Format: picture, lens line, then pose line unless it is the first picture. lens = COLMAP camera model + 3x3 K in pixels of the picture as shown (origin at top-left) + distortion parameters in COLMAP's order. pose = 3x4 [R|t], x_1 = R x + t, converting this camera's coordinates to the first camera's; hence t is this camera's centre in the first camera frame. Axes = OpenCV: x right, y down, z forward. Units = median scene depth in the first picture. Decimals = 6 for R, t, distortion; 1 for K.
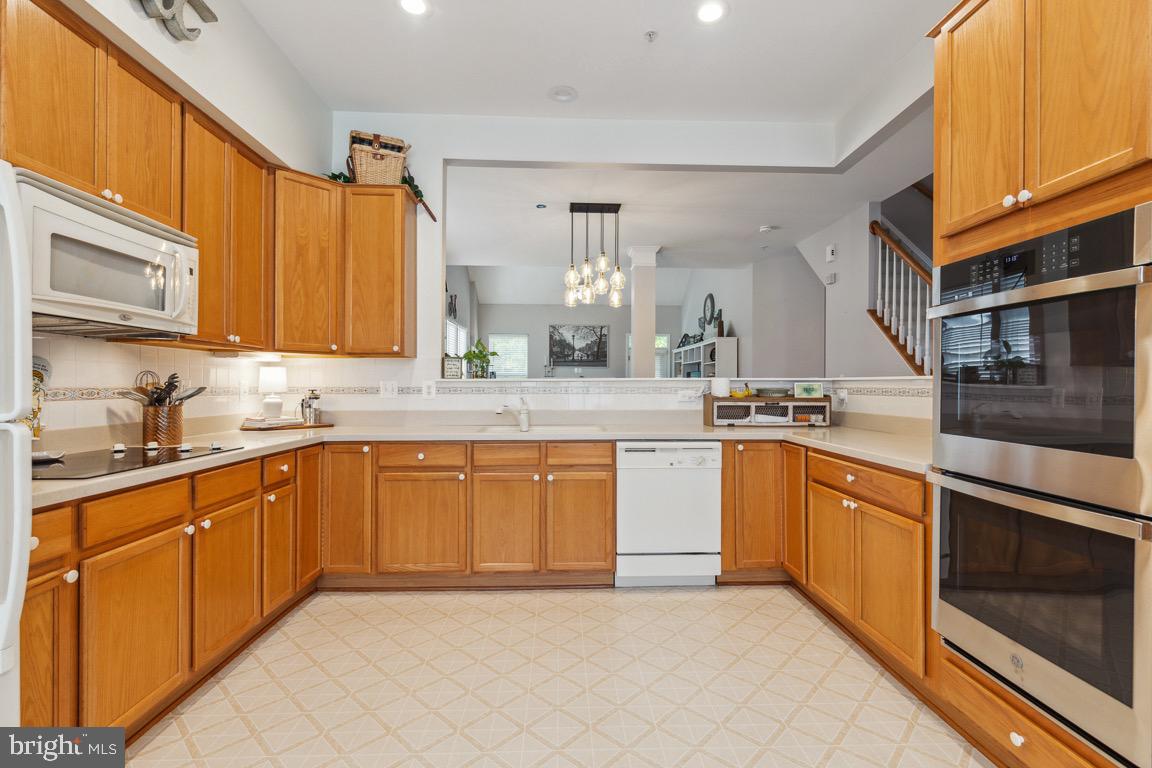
lens RADIAL K [[528.7, 0, 569.1], [0, 528.7, 385.8], [0, 0, 1]] dist [0.005191, -0.001819]
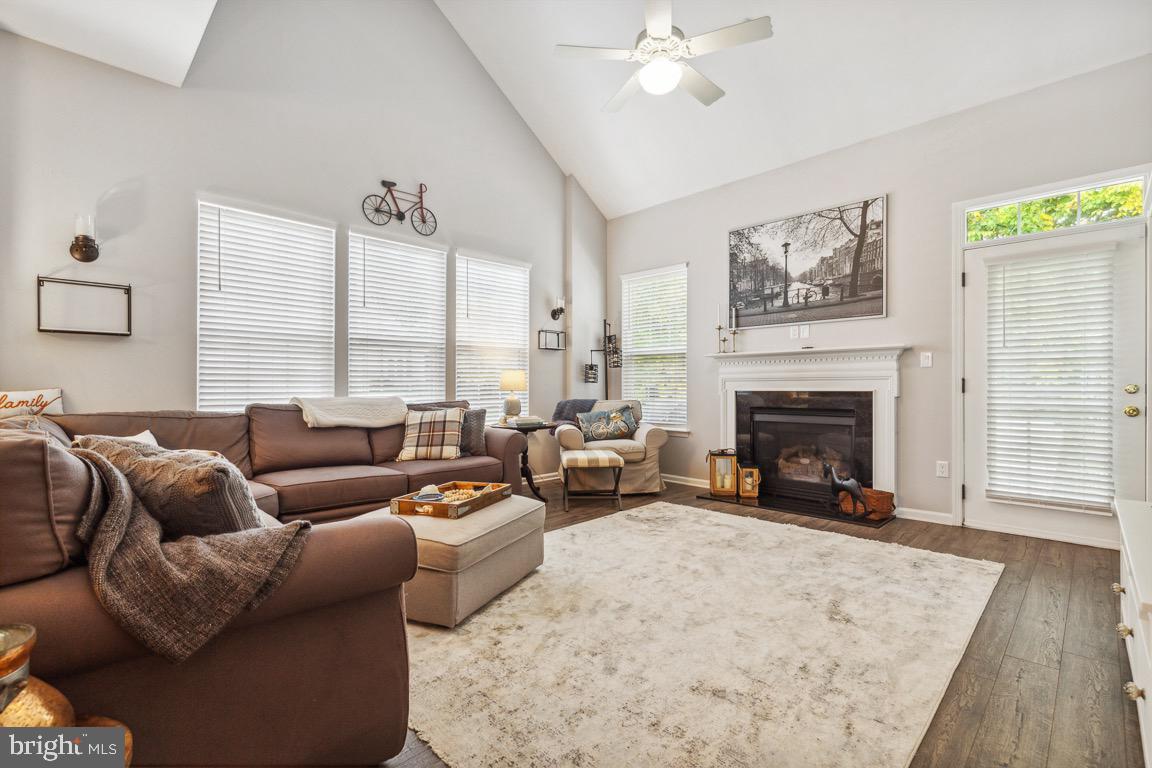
lens RADIAL K [[528.7, 0, 573.4], [0, 528.7, 388.6], [0, 0, 1]] dist [0.005191, -0.001819]
pose [[0.695522, -0.008385, -0.718456, 0.724582], [0.006181, 0.999965, -0.005686, 0.053103], [0.718479, -0.000487, 0.695549, 2.494057]]
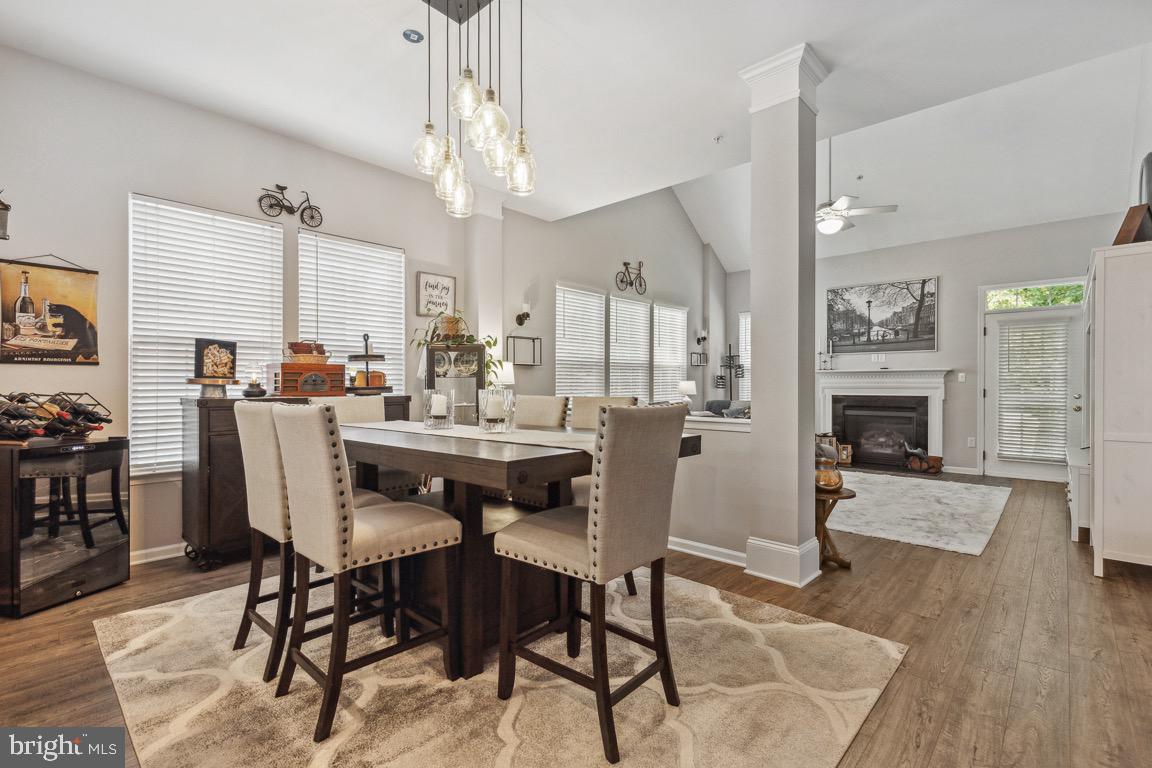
lens RADIAL K [[528.7, 0, 576.1], [0, 528.7, 387.5], [0, 0, 1]] dist [0.005191, -0.001819]
pose [[0.721637, -0.004505, -0.692257, 0.758418], [0.004804, 0.999987, -0.001499, 0.015988], [0.692255, -0.002243, 0.721650, 1.308741]]
